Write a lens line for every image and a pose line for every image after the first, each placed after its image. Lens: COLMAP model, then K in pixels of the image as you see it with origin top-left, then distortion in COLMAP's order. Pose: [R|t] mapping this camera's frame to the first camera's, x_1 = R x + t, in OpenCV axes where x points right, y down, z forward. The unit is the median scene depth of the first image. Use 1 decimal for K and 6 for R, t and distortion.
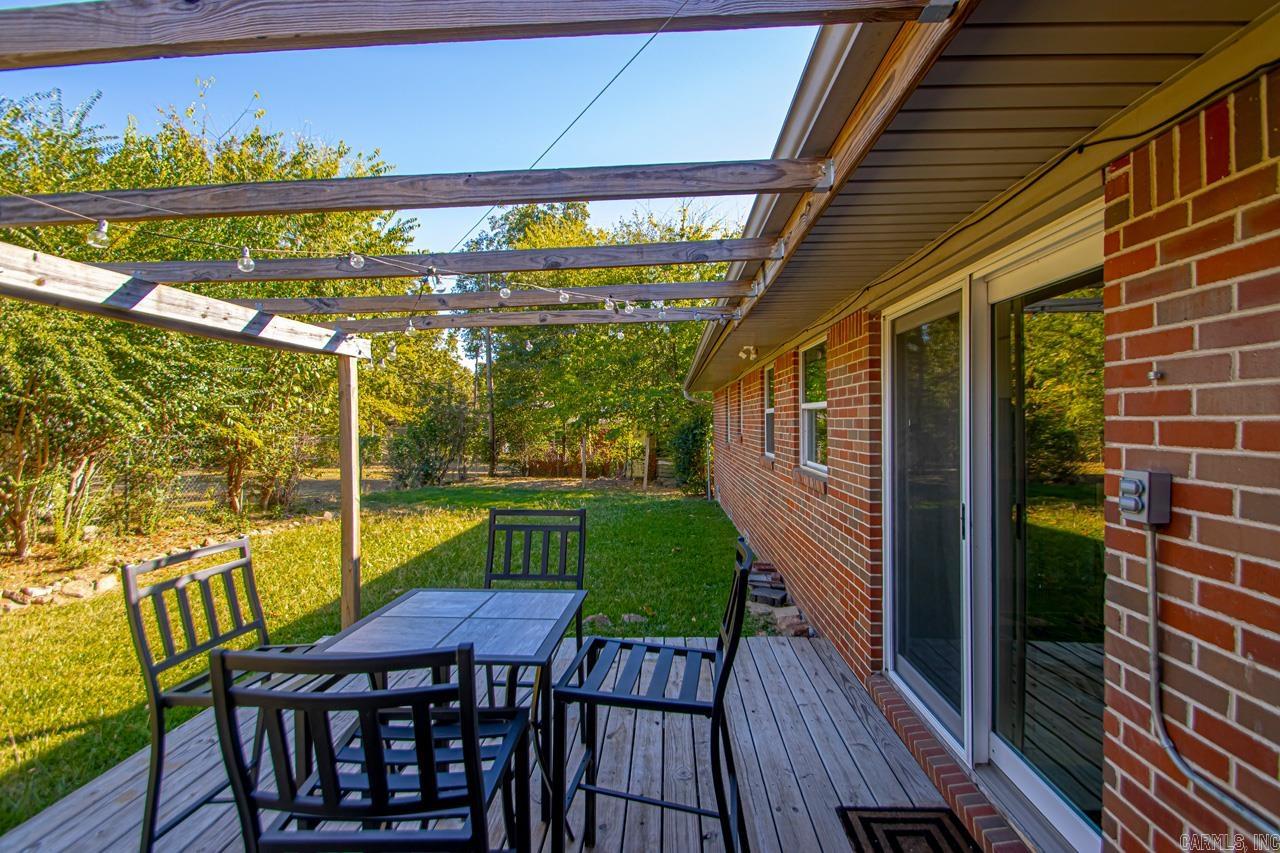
lens RADIAL K [[594.3, 0, 650.4], [0, 594.3, 422.8], [0, 0, 1]] dist [0.012726, -0.015821]
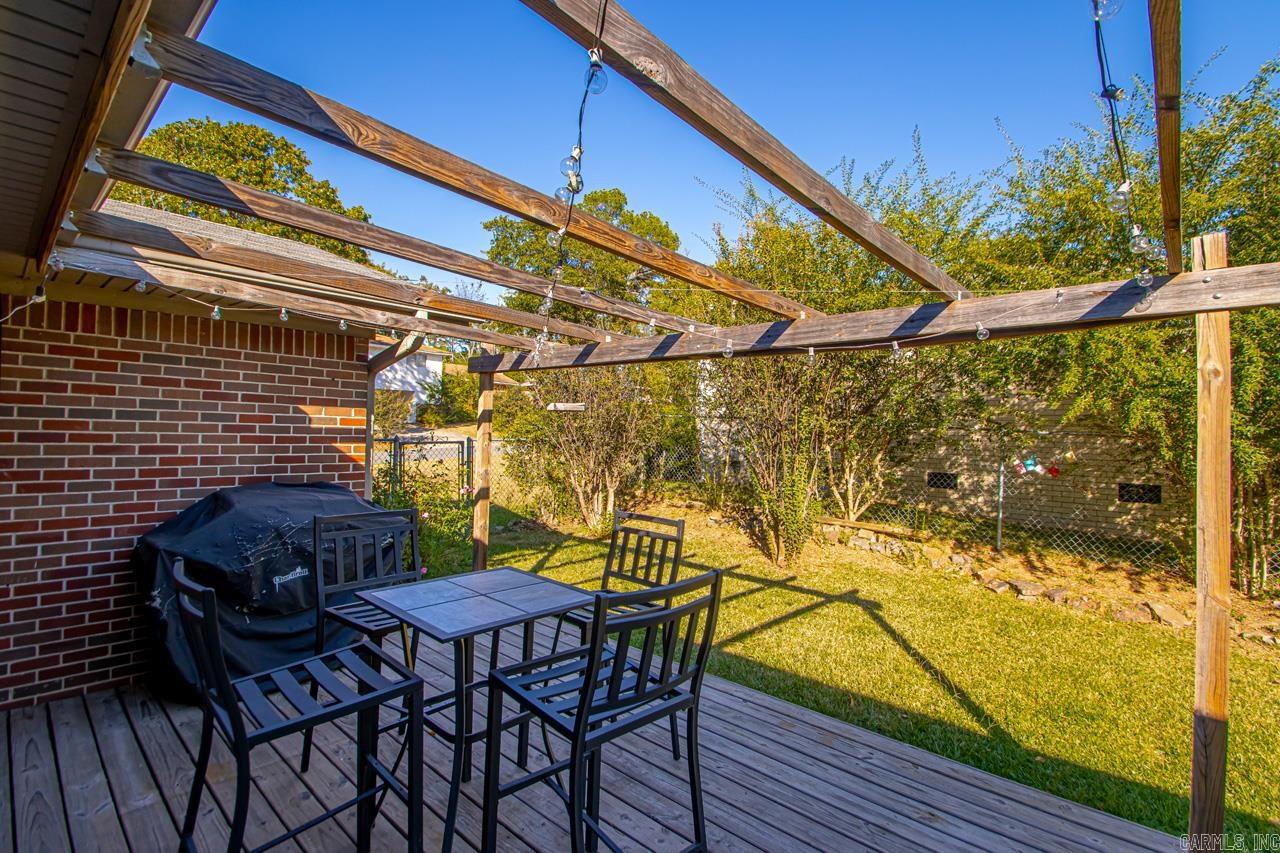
lens RADIAL K [[594.3, 0, 641.0], [0, 594.3, 424.4], [0, 0, 1]] dist [0.012726, -0.015821]
pose [[-0.644817, -0.018072, -0.764123, 0.202894], [-0.022417, 0.999738, -0.004728, -0.002236], [0.764008, 0.014080, -0.645053, 1.007194]]
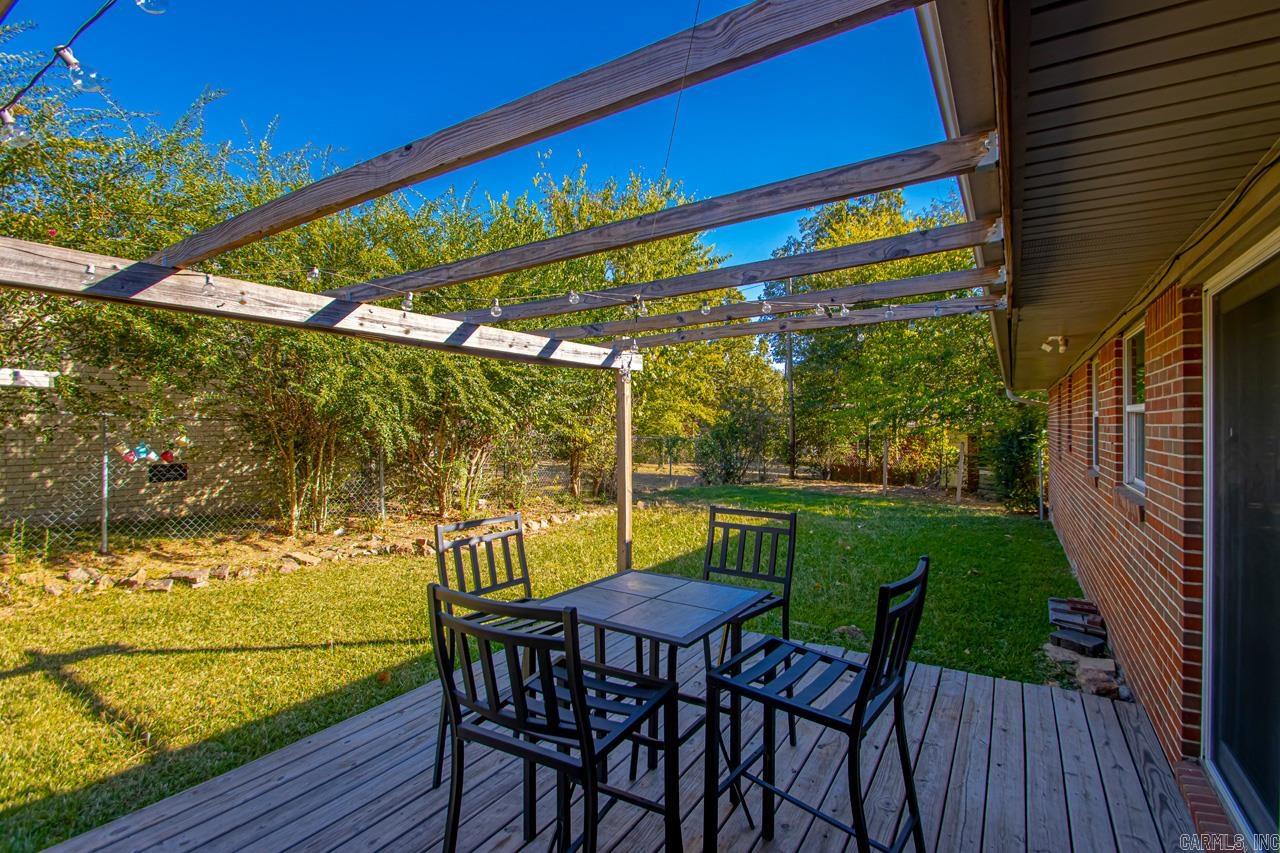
lens RADIAL K [[594.3, 0, 649.1], [0, 594.3, 420.8], [0, 0, 1]] dist [0.012726, -0.015821]
pose [[0.868983, 0.003389, -0.494830, 0.128924], [-0.006825, 0.999964, -0.005137, -0.004410], [0.494795, 0.007842, 0.868975, -0.002883]]
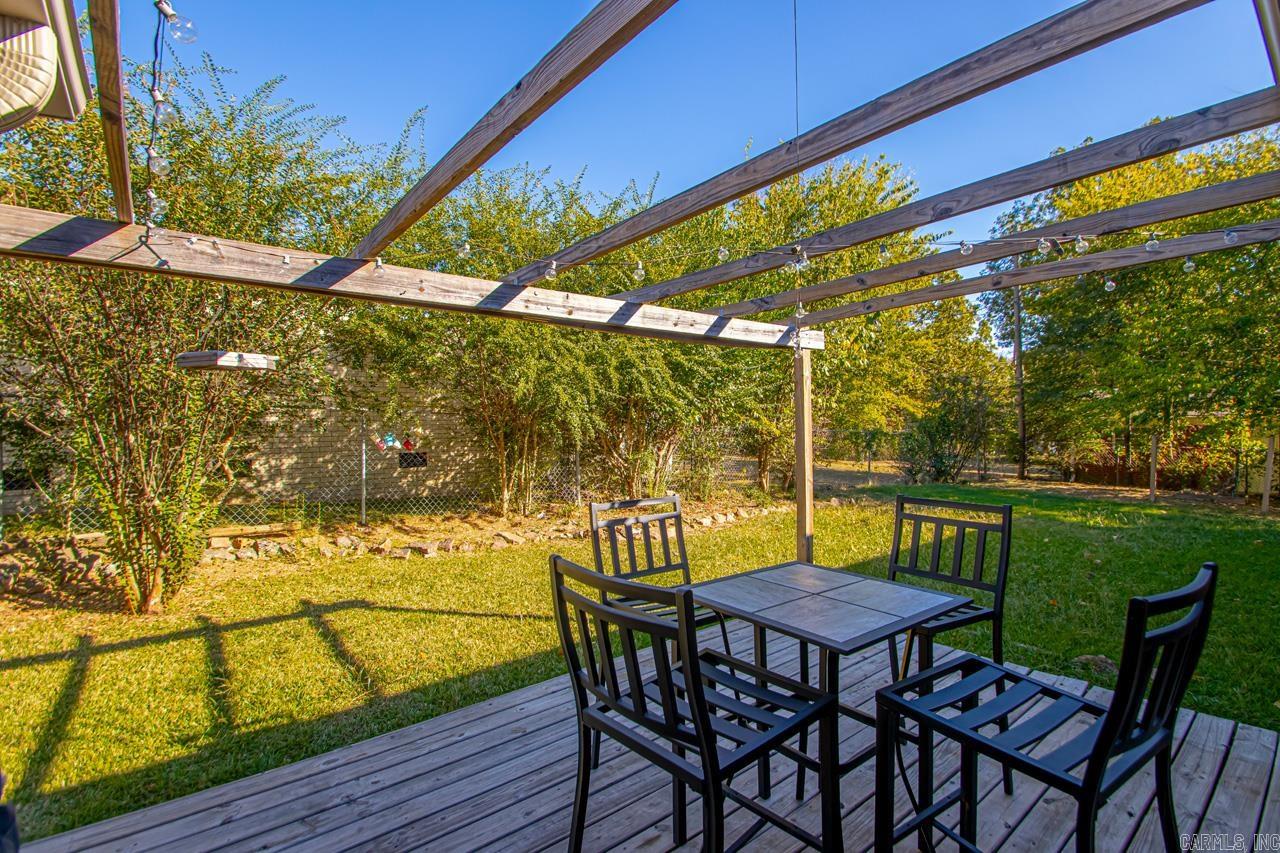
lens RADIAL K [[594.3, 0, 649.3], [0, 594.3, 423.9], [0, 0, 1]] dist [0.012726, -0.015821]
pose [[0.664899, 0.001516, -0.746932, 0.123977], [0.003114, 0.999984, 0.004802, 0.020722], [0.746927, -0.005519, 0.664883, 0.072316]]
